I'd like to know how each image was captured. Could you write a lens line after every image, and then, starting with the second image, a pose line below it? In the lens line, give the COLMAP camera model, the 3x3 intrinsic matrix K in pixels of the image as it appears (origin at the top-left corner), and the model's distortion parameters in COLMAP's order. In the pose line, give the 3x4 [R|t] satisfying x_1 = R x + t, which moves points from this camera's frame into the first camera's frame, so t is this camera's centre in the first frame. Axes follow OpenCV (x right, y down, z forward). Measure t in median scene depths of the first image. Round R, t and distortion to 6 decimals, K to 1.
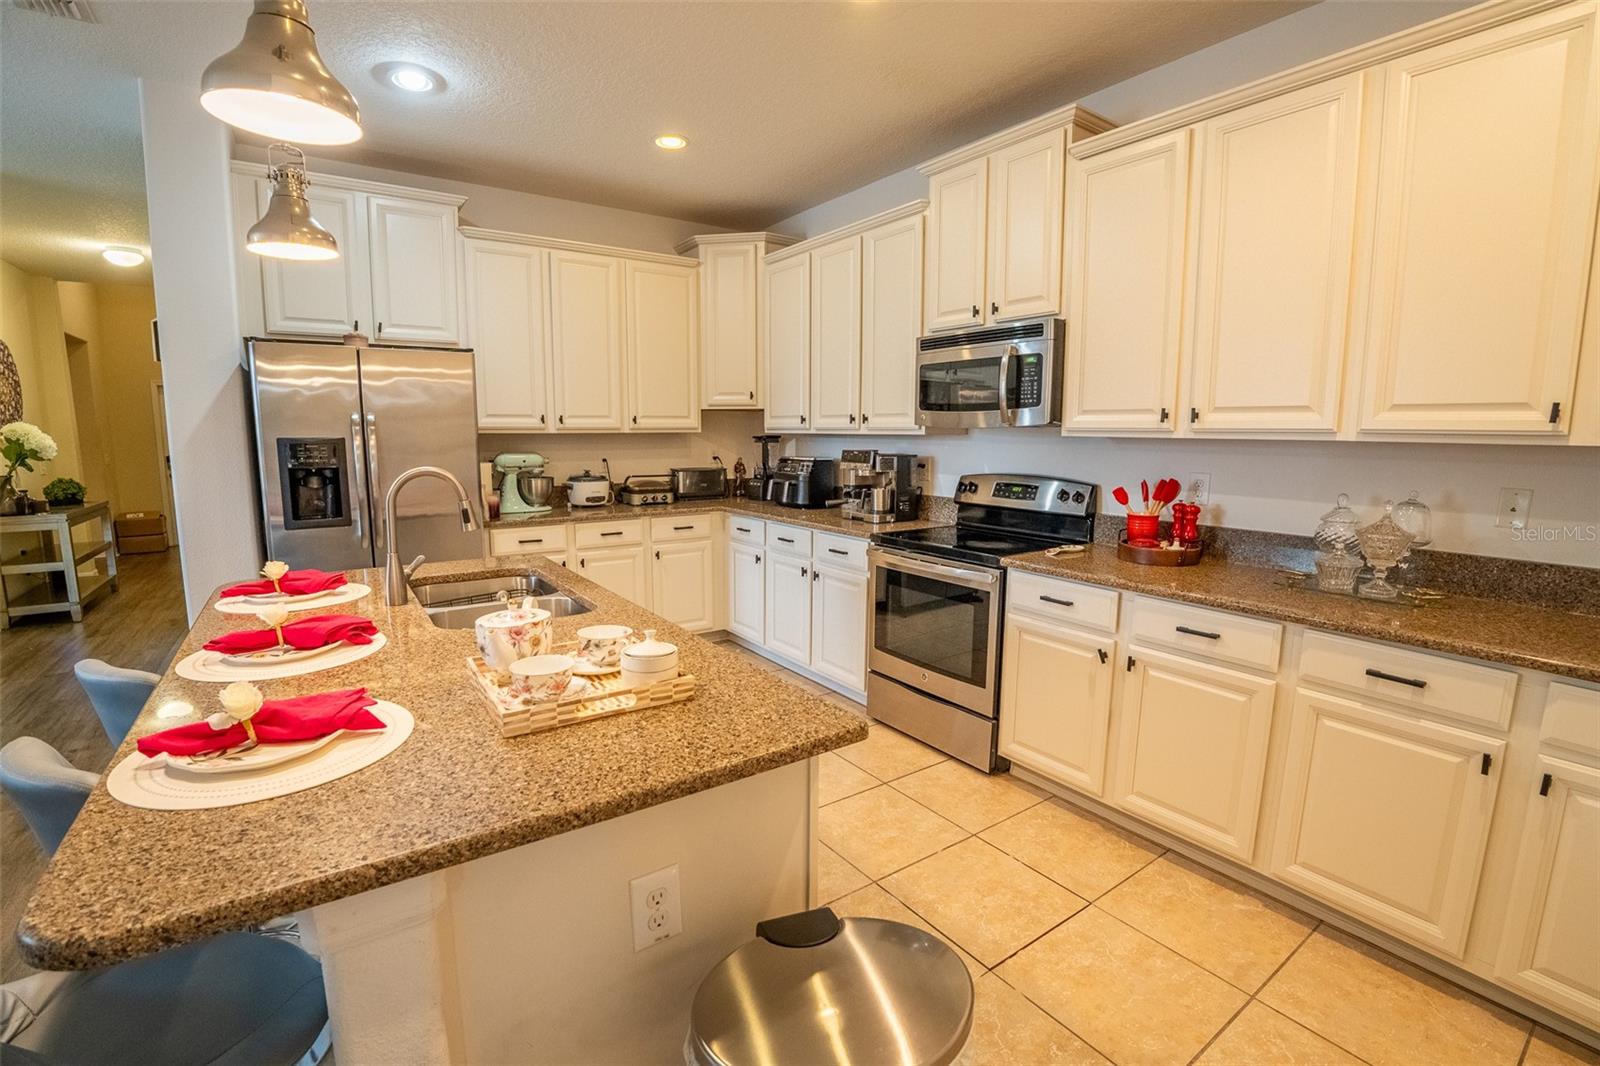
lens RADIAL K [[714.7, 0, 801.9], [0, 714.7, 530.2], [0, 0, 1]] dist [-0.046688, 0.001735]
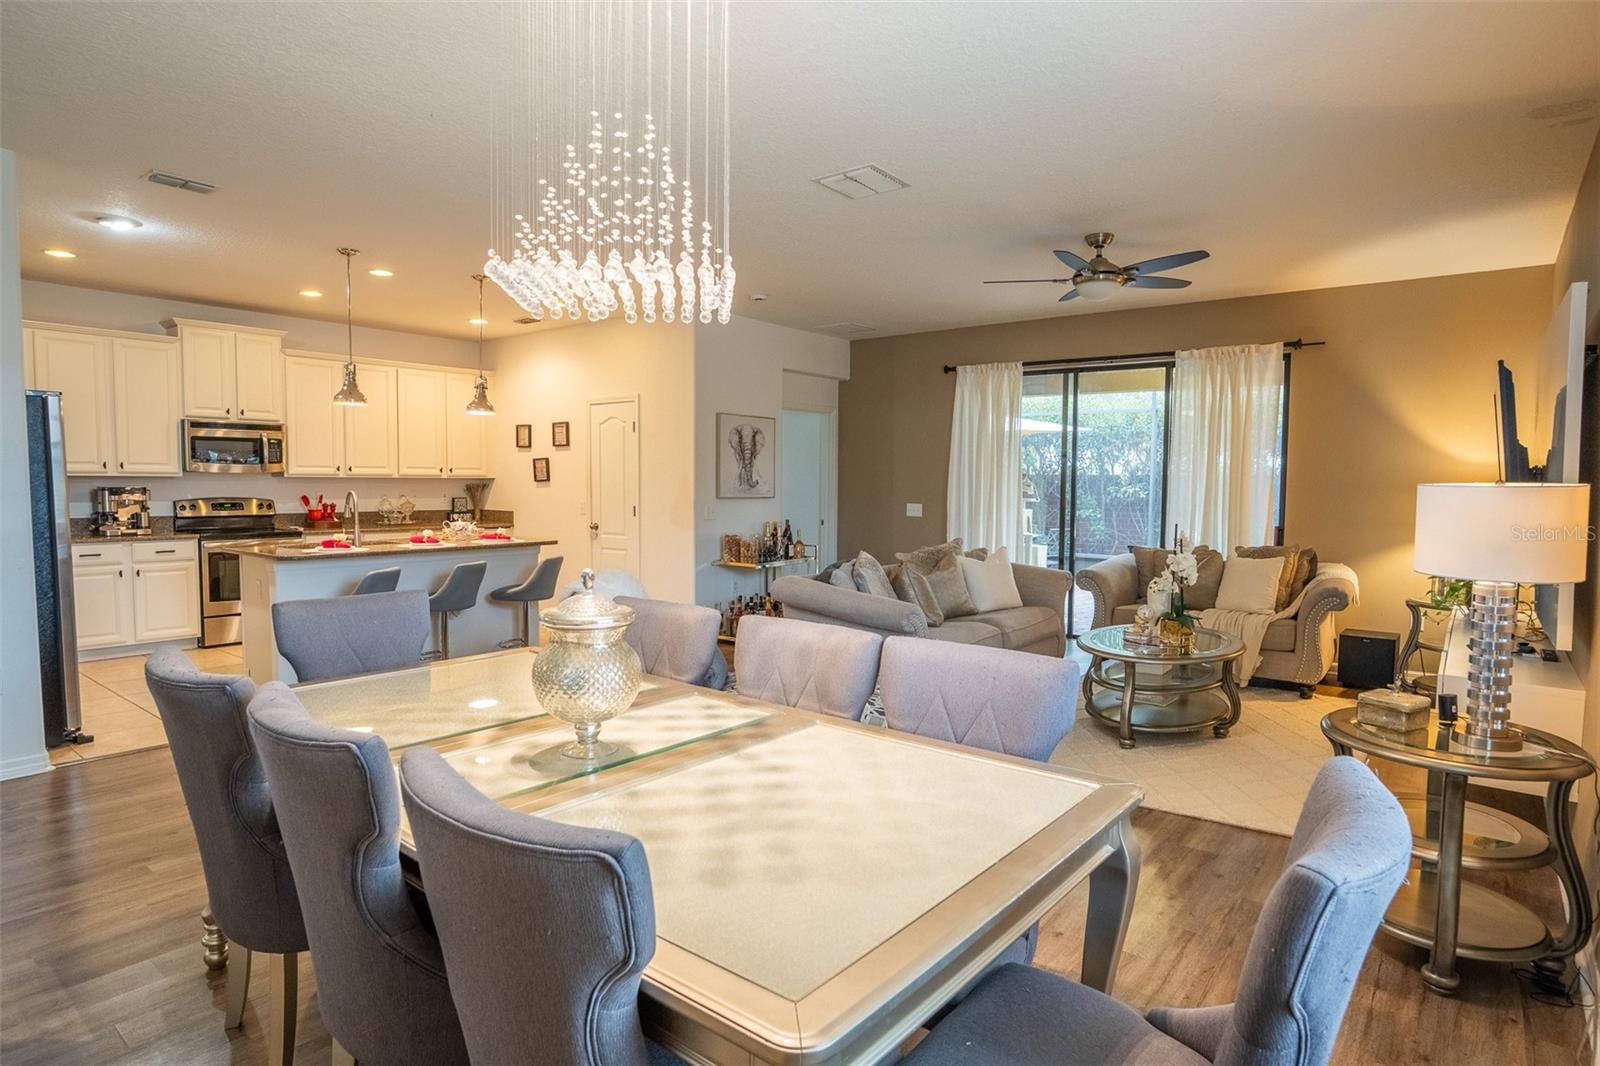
lens RADIAL K [[882.3, 0, 785.0], [0, 882.3, 526.5], [0, 0, 1]] dist [-0.003914, 0.007590]
pose [[-0.254699, -0.056360, 0.965377, -2.523833], [0.125272, 0.987965, 0.090730, -0.033708], [-0.958872, 0.144043, -0.244573, 0.203641]]
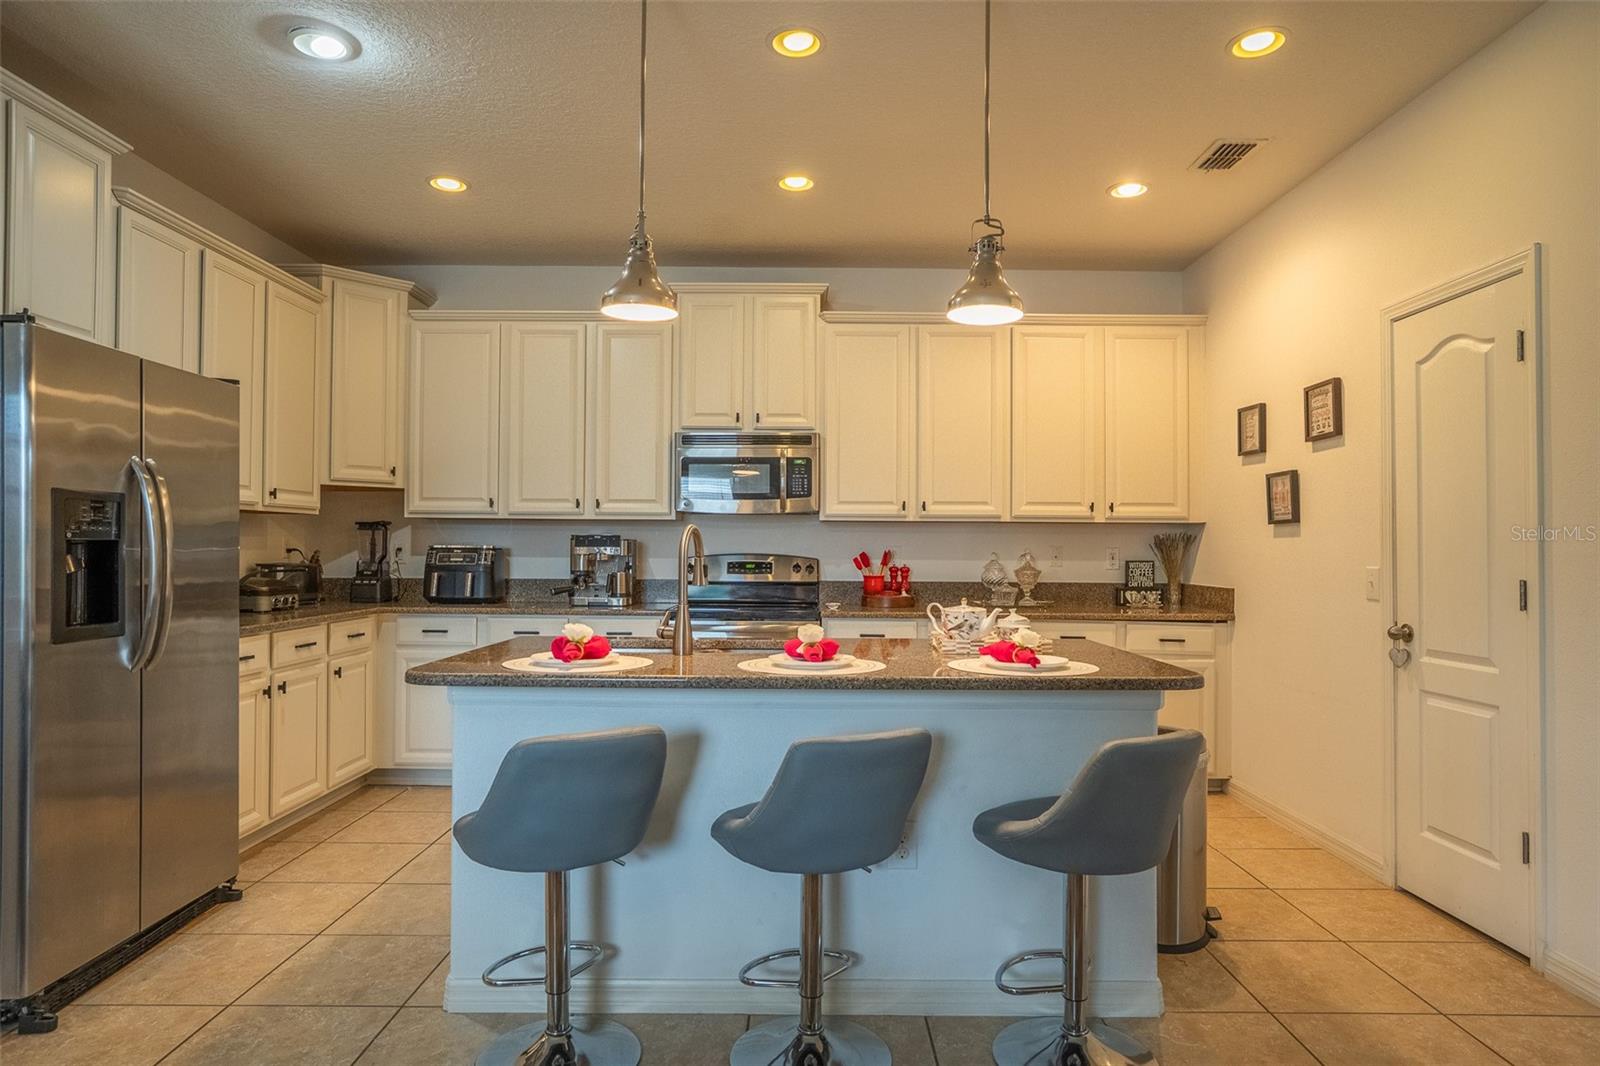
lens RADIAL K [[951.6, 0, 805.2], [0, 951.6, 535.5], [0, 0, 1]] dist [-0.008252, 0.005762]
pose [[0.579634, 0.012259, 0.814785, -1.046017], [0.107769, 0.989951, -0.091560, 0.052638], [-0.807719, 0.140880, 0.572488, 0.010010]]
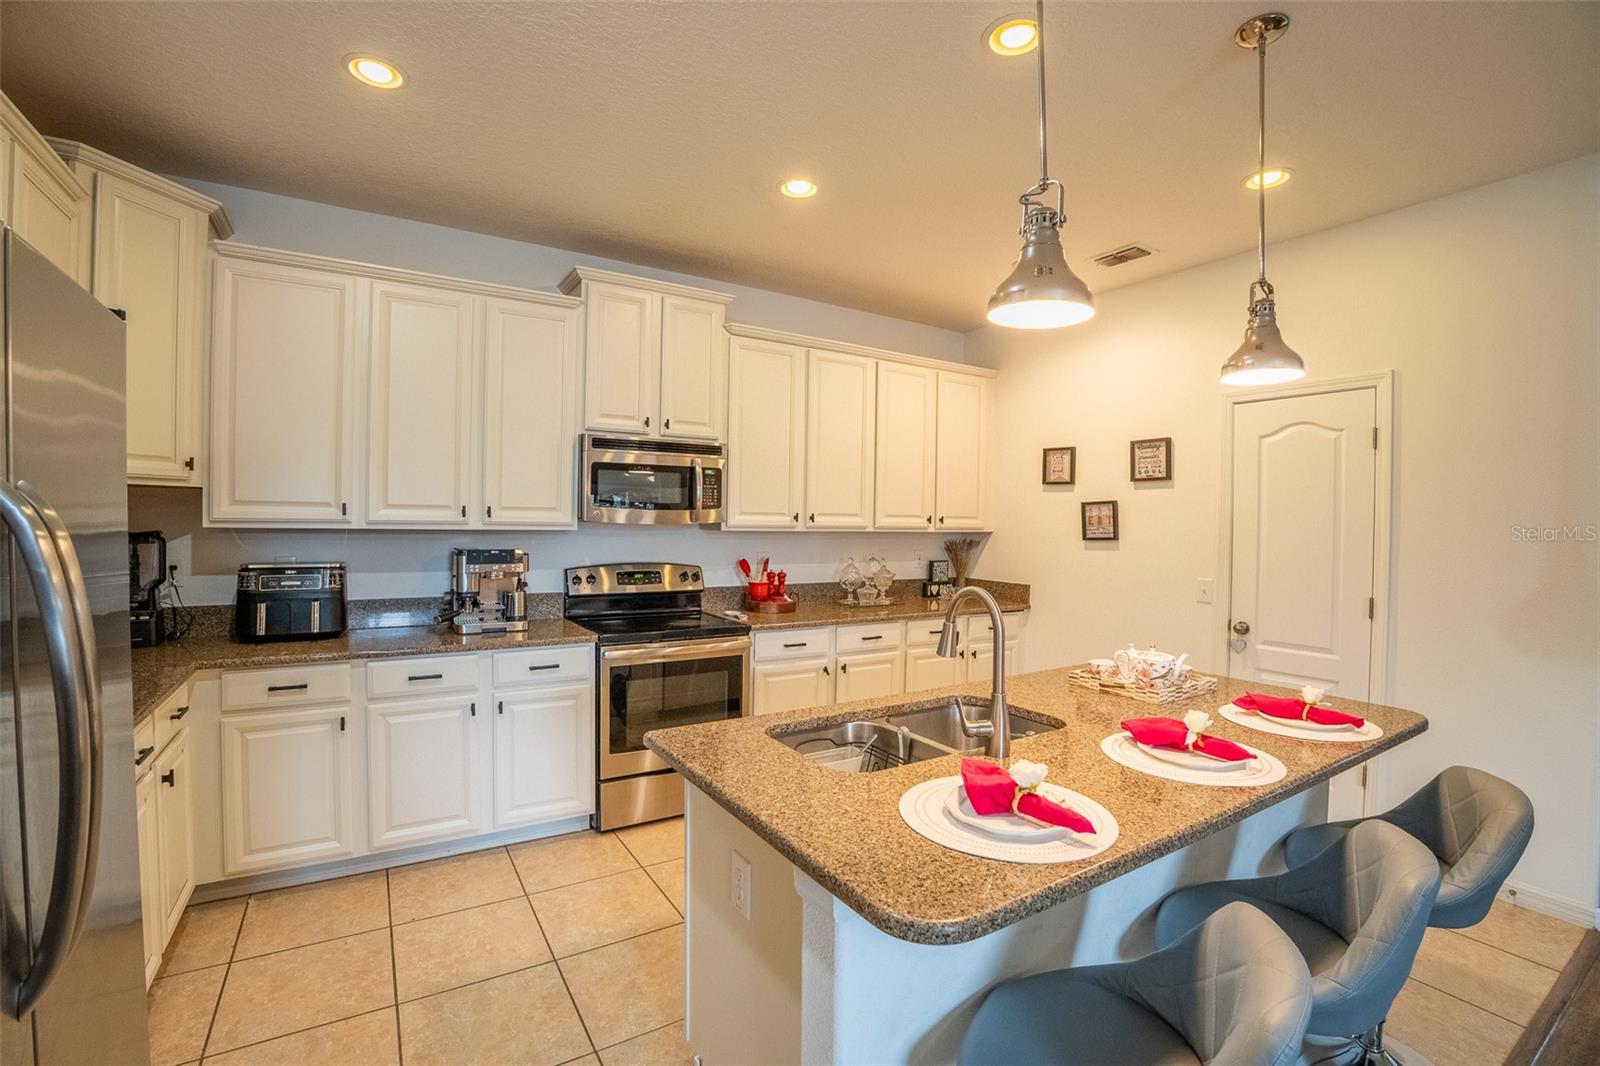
lens RADIAL K [[714.7, 0, 799.8], [0, 714.7, 527.4], [0, 0, 1]] dist [-0.046688, 0.001735]
pose [[0.059591, -0.015084, 0.998109, -0.919857], [0.121464, 0.992566, 0.007749, -0.125166], [-0.990805, 0.120772, 0.060980, 0.738444]]
